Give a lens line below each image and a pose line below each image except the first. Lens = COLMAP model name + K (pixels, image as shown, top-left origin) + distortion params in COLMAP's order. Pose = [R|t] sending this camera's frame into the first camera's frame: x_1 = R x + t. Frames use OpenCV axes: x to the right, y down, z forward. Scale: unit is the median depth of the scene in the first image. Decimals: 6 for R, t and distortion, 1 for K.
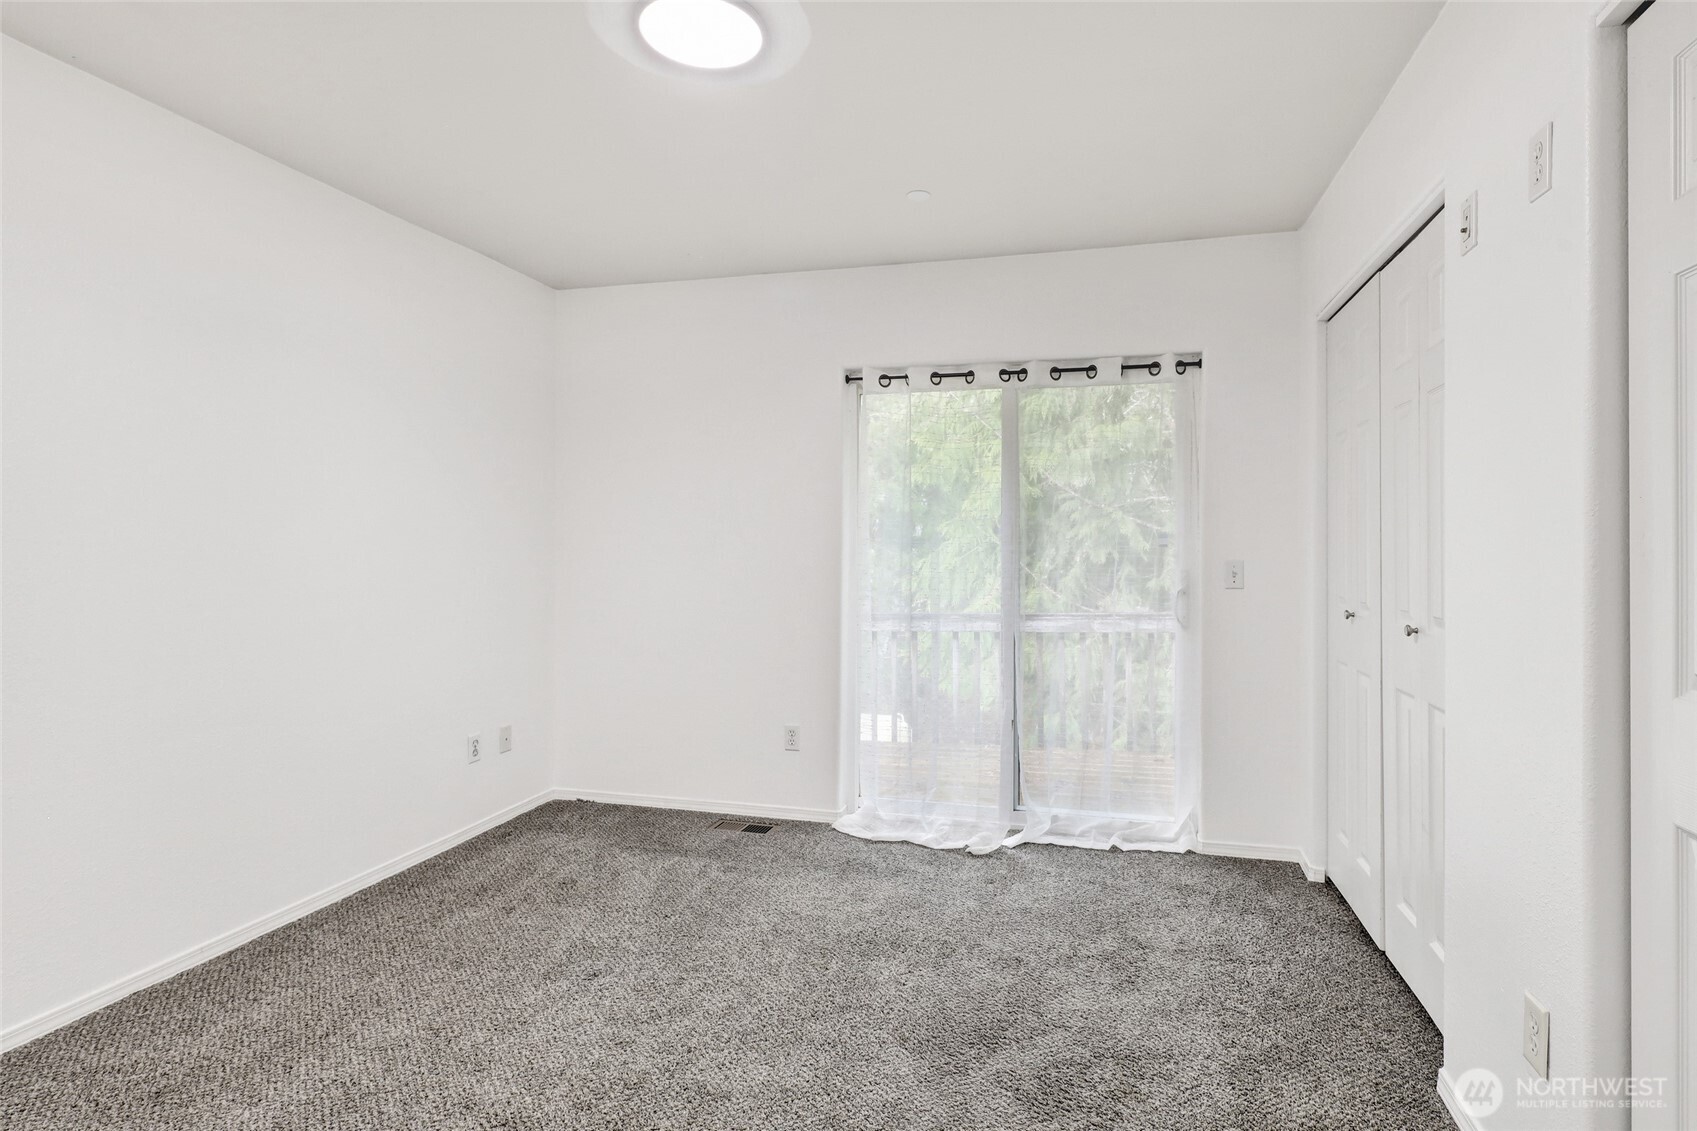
lens RADIAL K [[853.5, 0, 865.7], [0, 853.5, 536.8], [0, 0, 1]] dist [-0.000905, -0.001768]
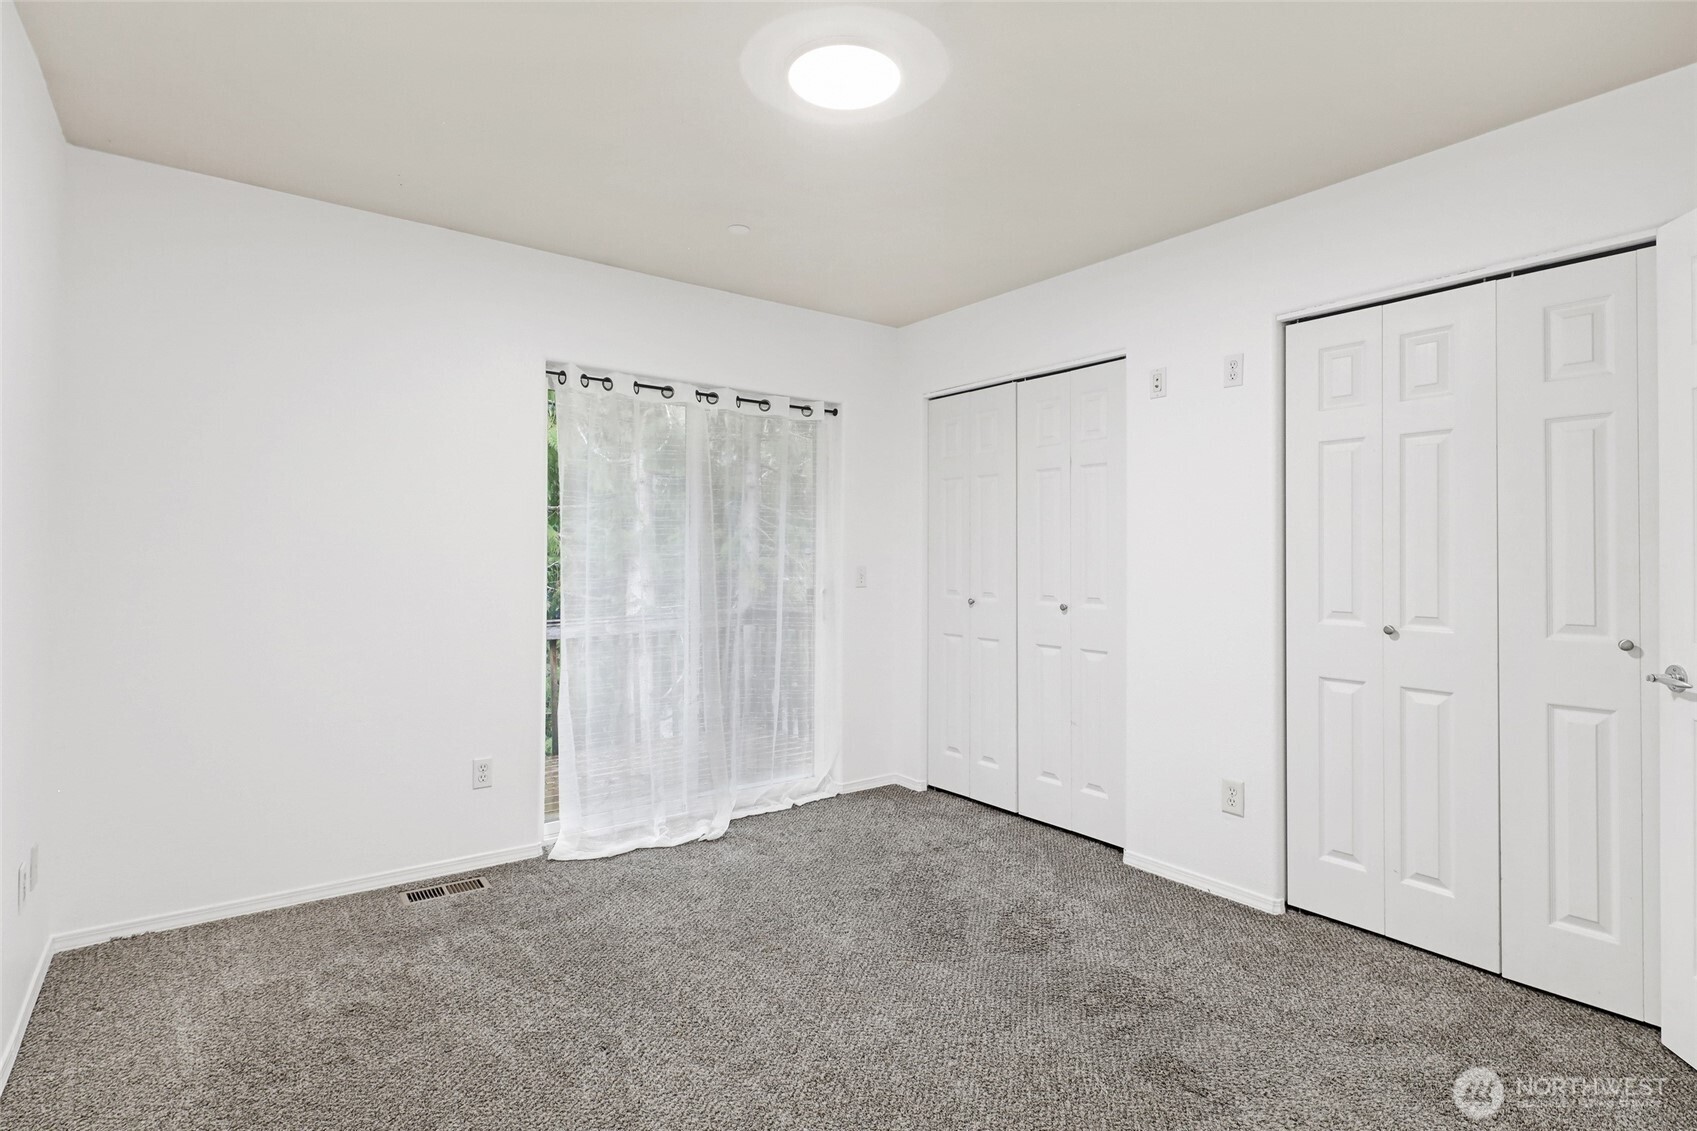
lens RADIAL K [[853.5, 0, 865.7], [0, 853.5, 536.8], [0, 0, 1]] dist [-0.000905, -0.001768]
pose [[0.615376, 0.019390, 0.787995, -0.589904], [-0.020124, 0.999758, -0.008885, -0.006198], [-0.787977, -0.010390, 0.615618, 0.176625]]
